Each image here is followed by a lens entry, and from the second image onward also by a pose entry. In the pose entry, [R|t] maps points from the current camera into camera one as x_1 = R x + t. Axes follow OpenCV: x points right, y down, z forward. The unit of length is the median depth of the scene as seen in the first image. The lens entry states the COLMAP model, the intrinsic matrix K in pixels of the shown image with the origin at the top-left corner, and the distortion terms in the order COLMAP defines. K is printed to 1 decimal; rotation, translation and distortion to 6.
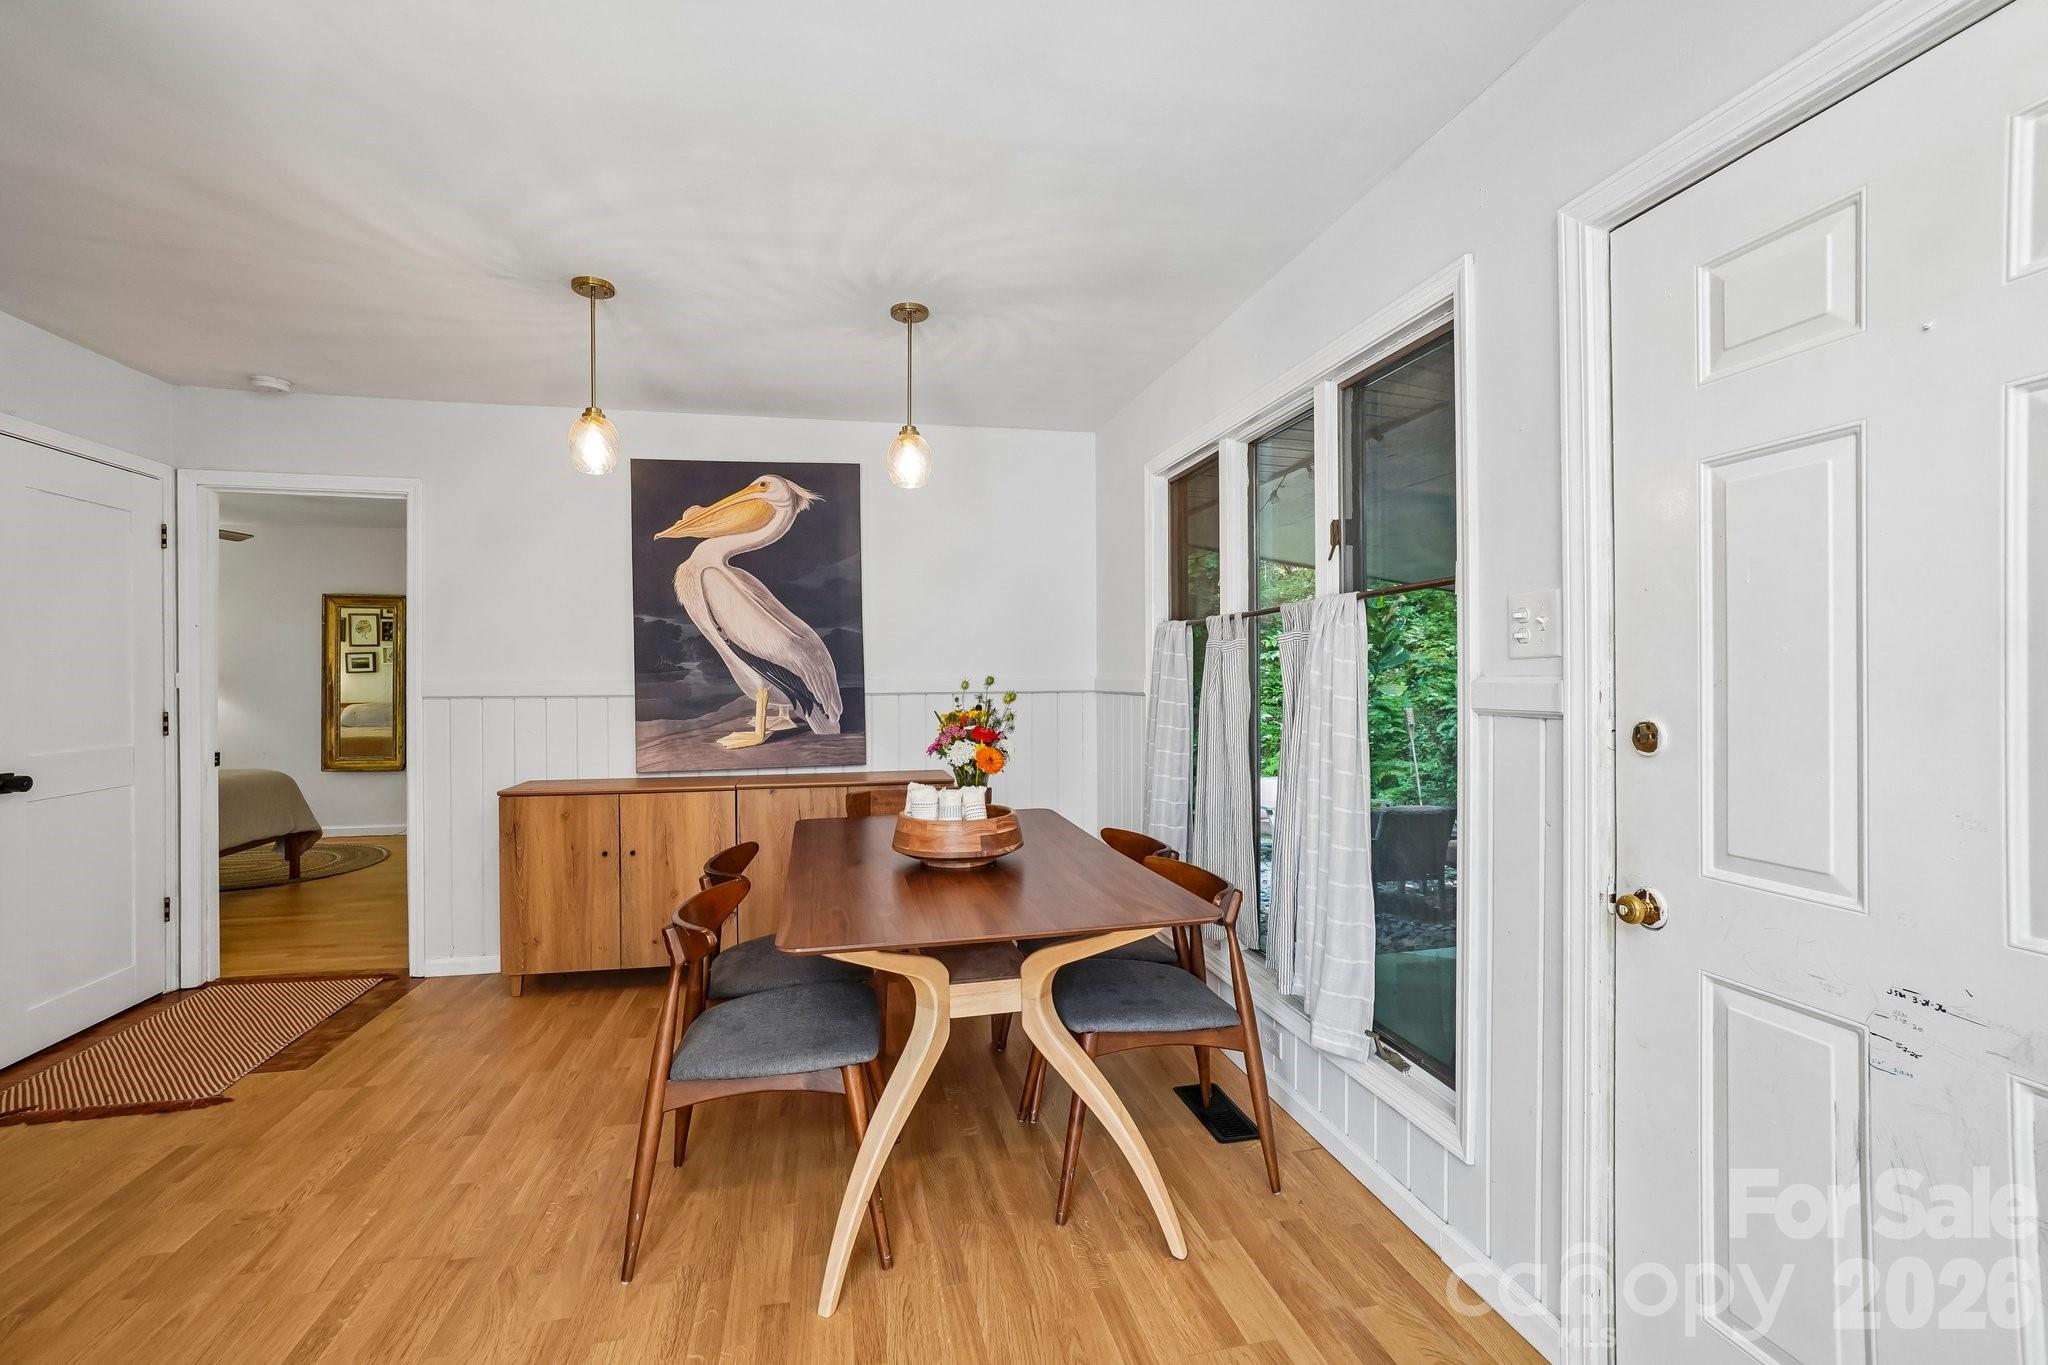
lens RADIAL K [[899.8, 0, 1024.5], [0, 899.8, 665.8], [0, 0, 1]] dist [-0.040290, 0.023264]
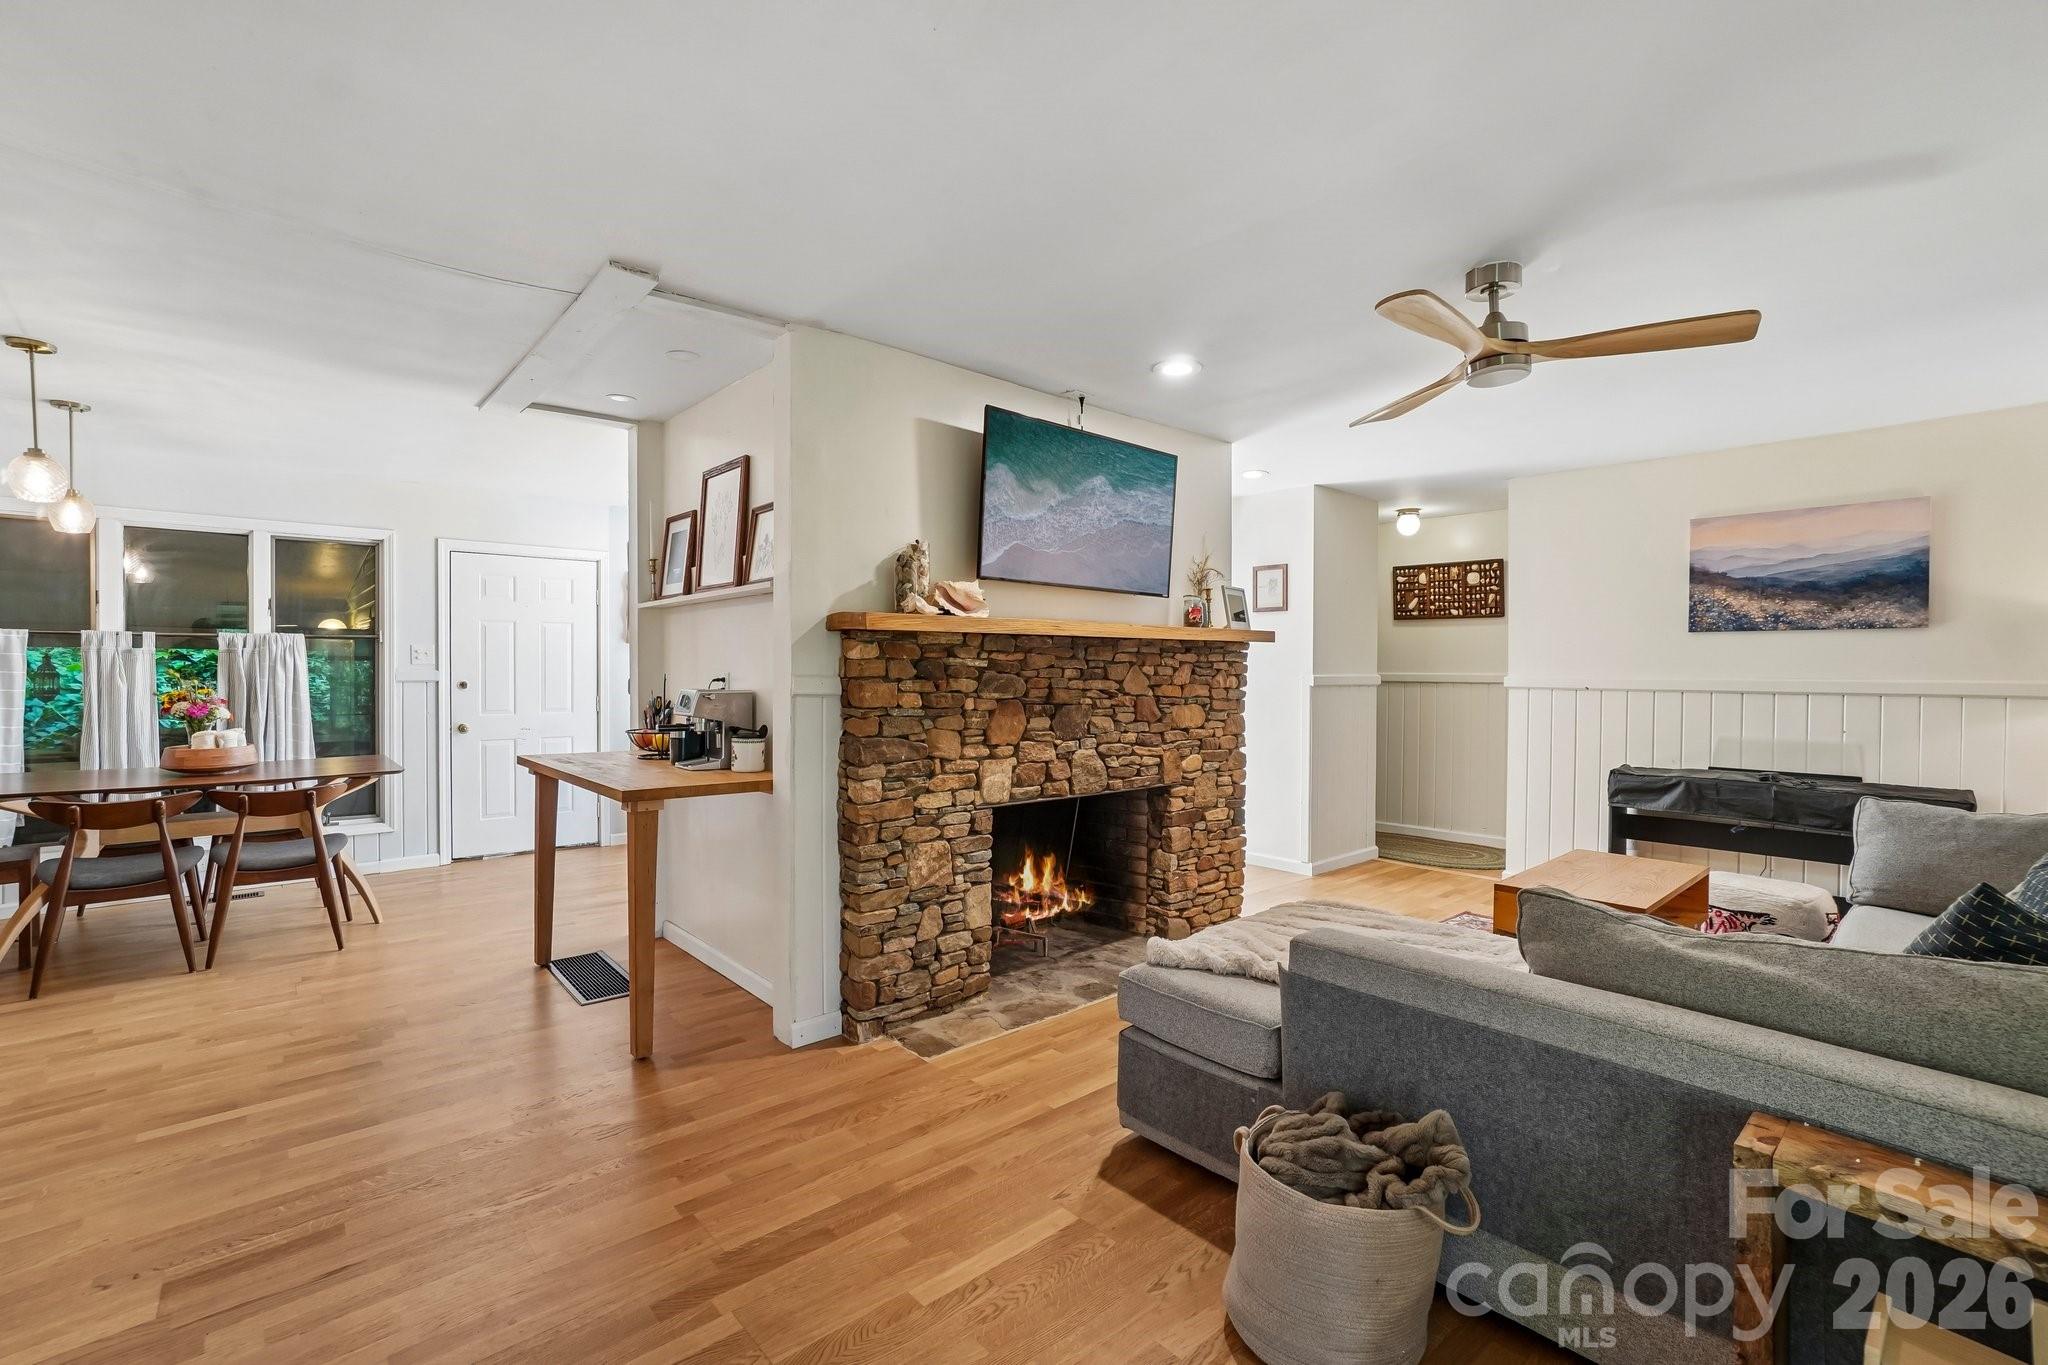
lens RADIAL K [[899.8, 0, 1024.5], [0, 899.8, 665.8], [0, 0, 1]] dist [-0.040290, 0.023264]
pose [[-0.480583, -0.002237, 0.876946, -2.505635], [-0.012583, 0.999911, -0.004344, -0.008503], [-0.876859, -0.013122, -0.480569, 0.467096]]
